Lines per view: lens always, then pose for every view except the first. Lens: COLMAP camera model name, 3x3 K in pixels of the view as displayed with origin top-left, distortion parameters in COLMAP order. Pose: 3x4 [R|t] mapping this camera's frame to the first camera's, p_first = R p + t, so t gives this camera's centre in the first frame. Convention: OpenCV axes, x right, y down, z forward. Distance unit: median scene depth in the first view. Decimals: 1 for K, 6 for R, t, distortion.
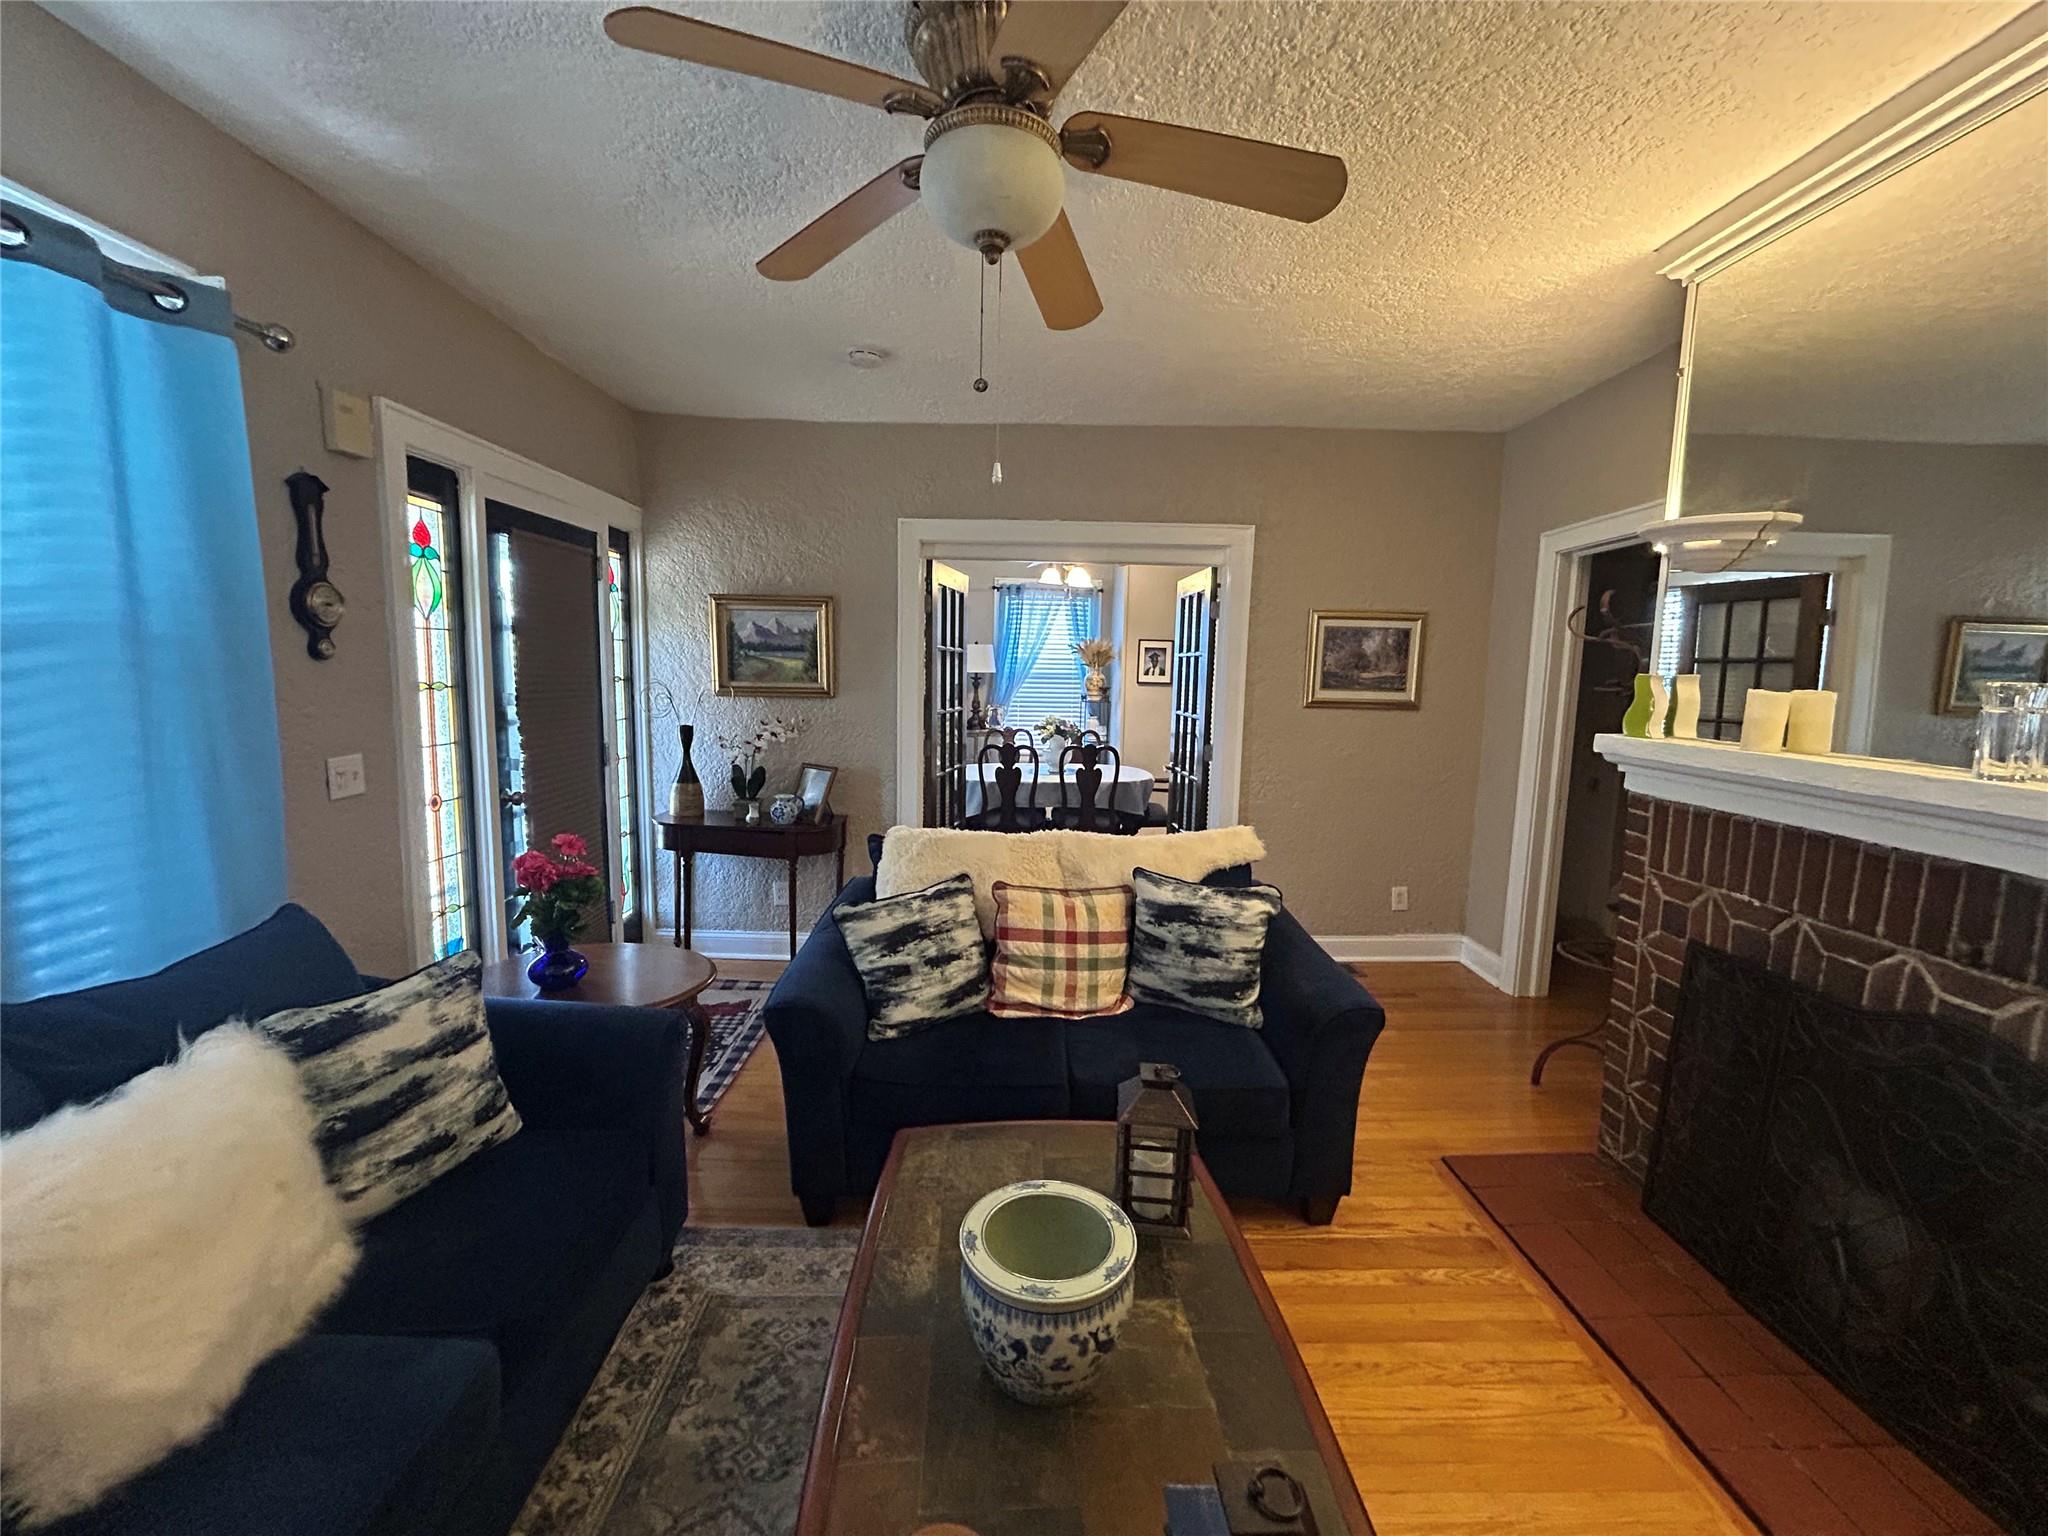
lens RADIAL K [[824.4, 0, 1020.6], [0, 824.4, 763.8], [0, 0, 1]] dist [-0.006201, 0.004884]
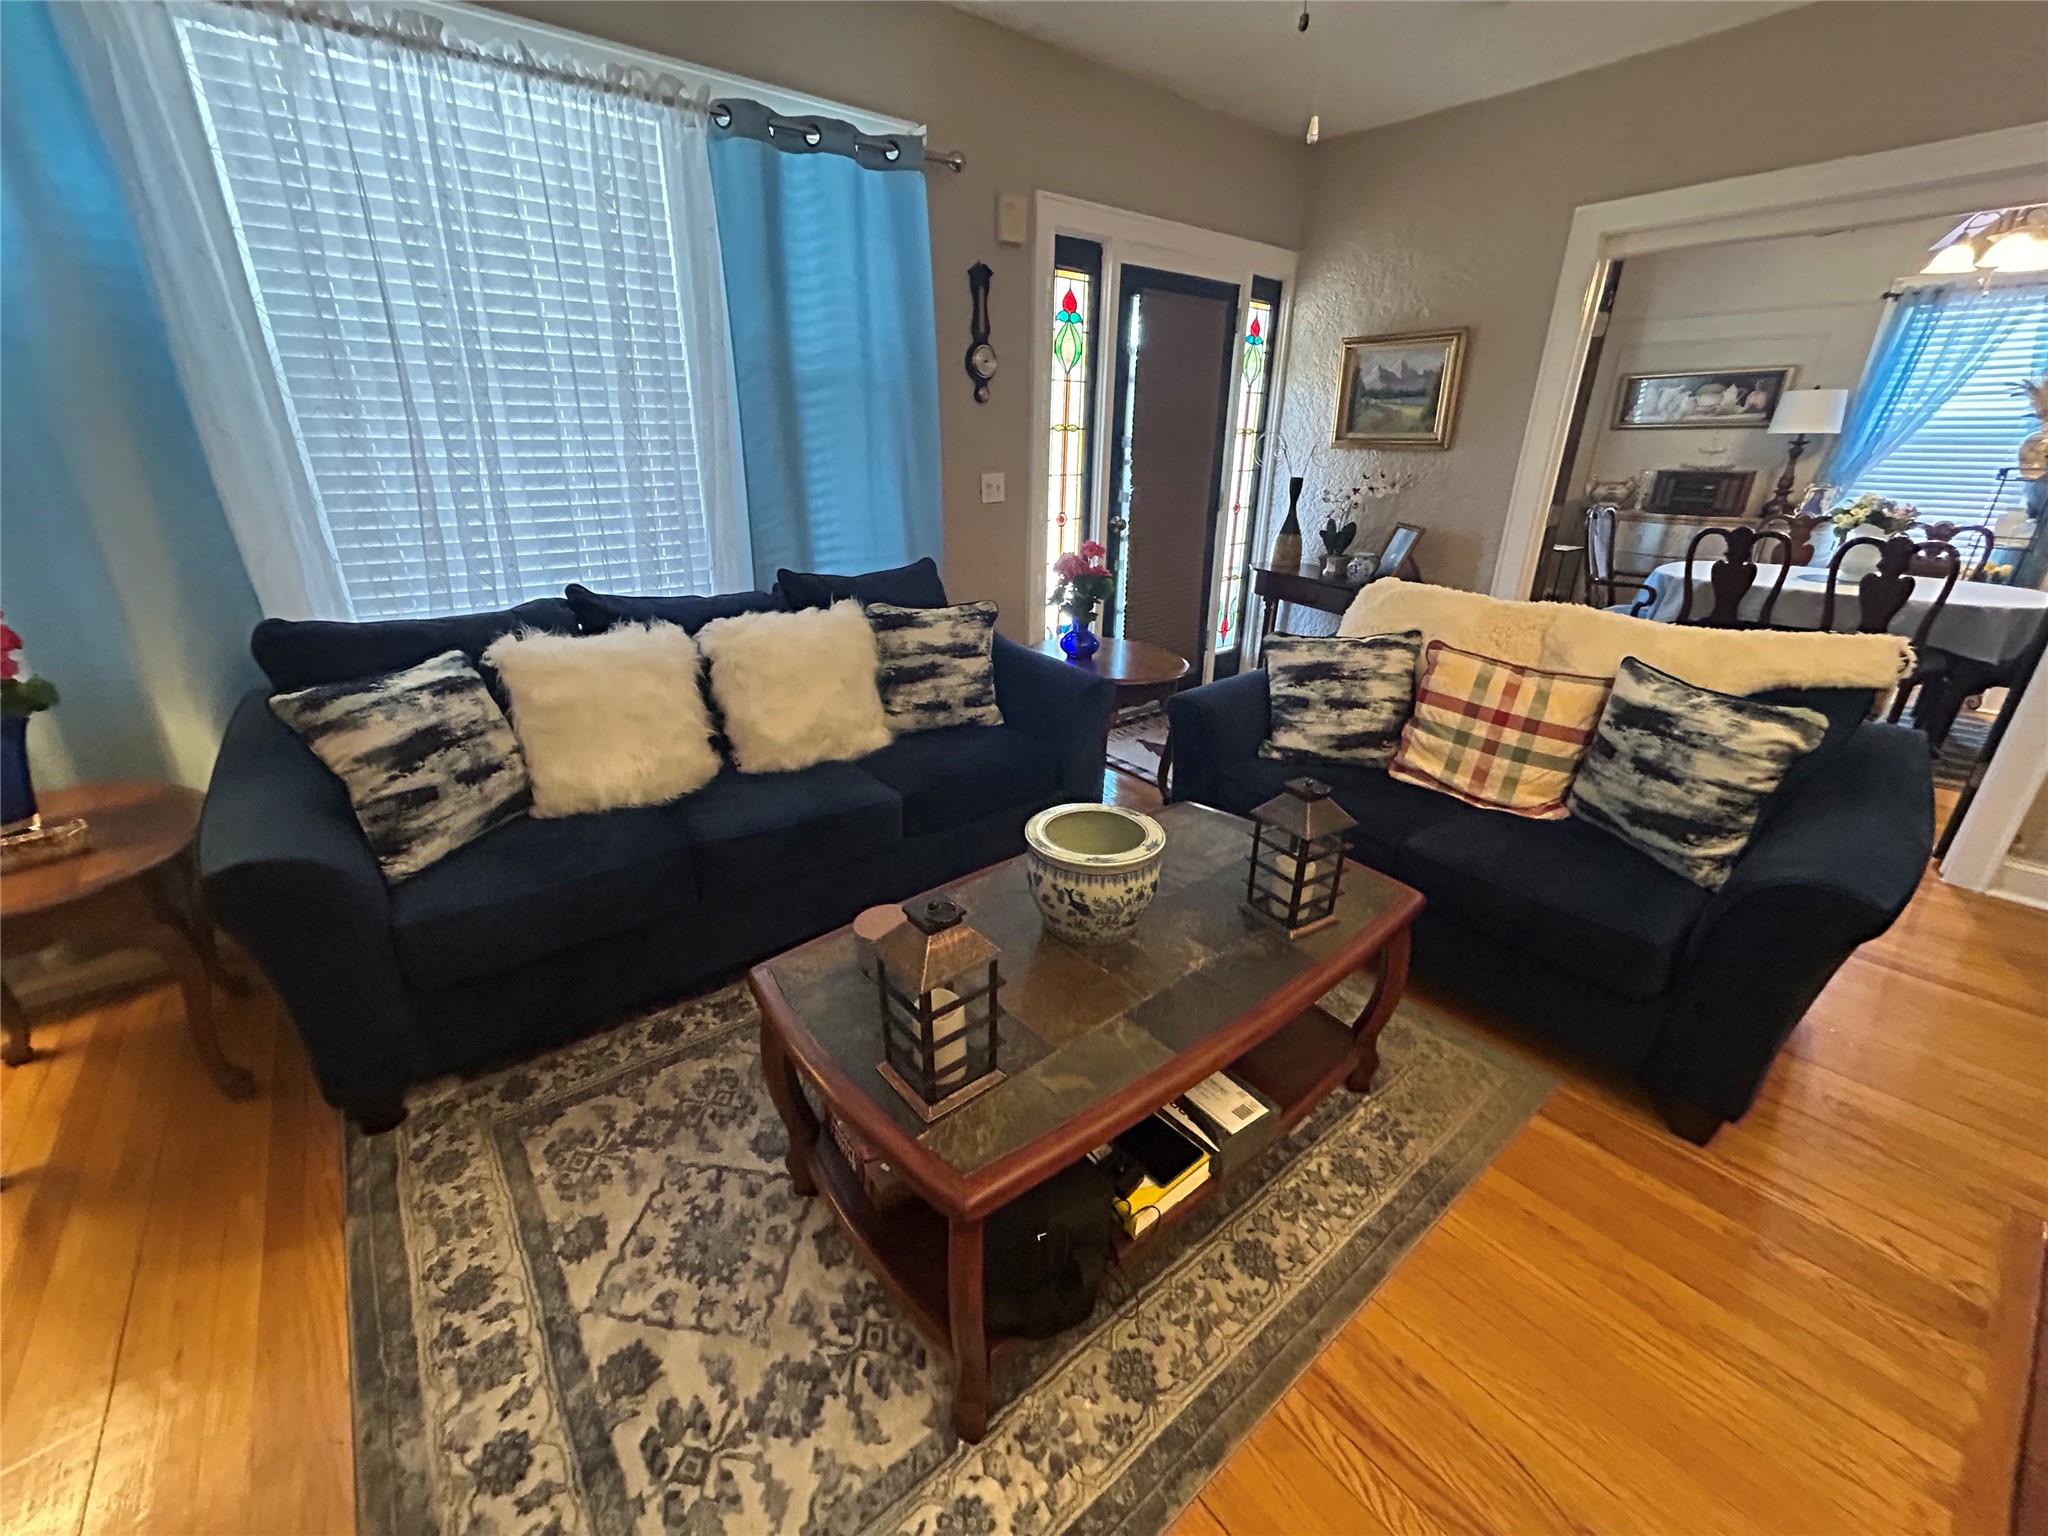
lens RADIAL K [[824.4, 0, 1020.6], [0, 824.4, 763.8], [0, 0, 1]] dist [-0.006201, 0.004884]
pose [[0.612051, 0.279036, -0.739955, 0.416606], [-0.092475, 0.954516, 0.283457, 0.059068], [0.785393, -0.105063, 0.610016, 0.071034]]
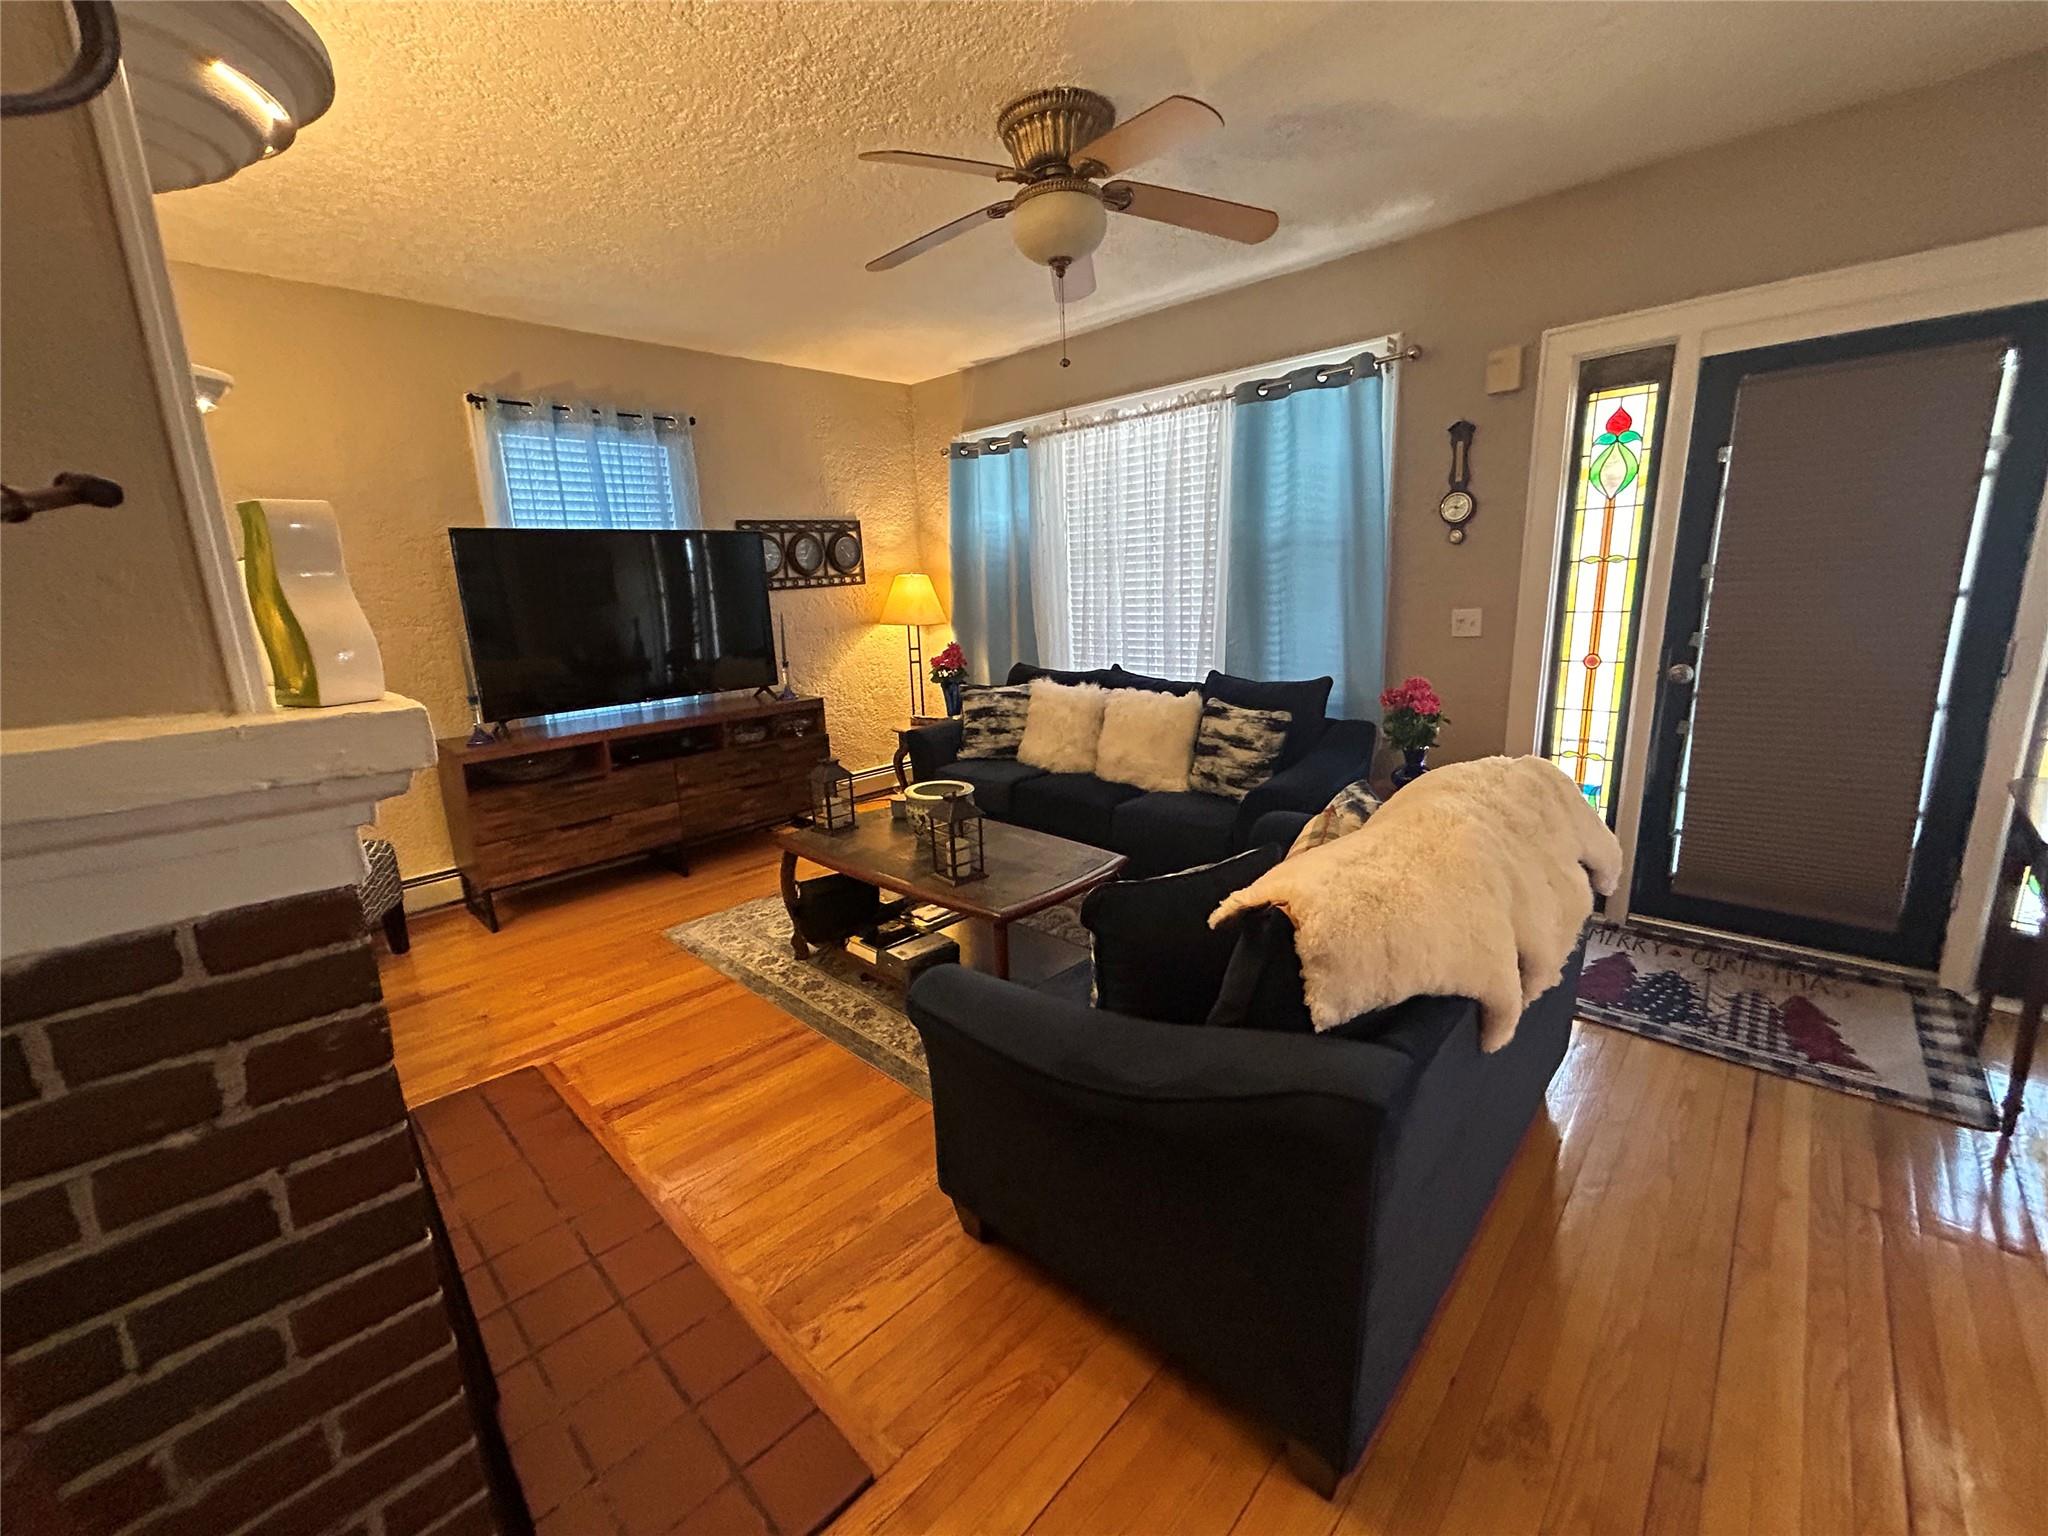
lens RADIAL K [[824.4, 0, 1020.6], [0, 824.4, 763.8], [0, 0, 1]] dist [-0.006201, 0.004884]
pose [[-0.697076, 0.164493, -0.697873, 0.764243], [-0.057751, 0.957284, 0.283323, -0.107350], [0.714668, 0.237800, -0.657800, 1.346185]]
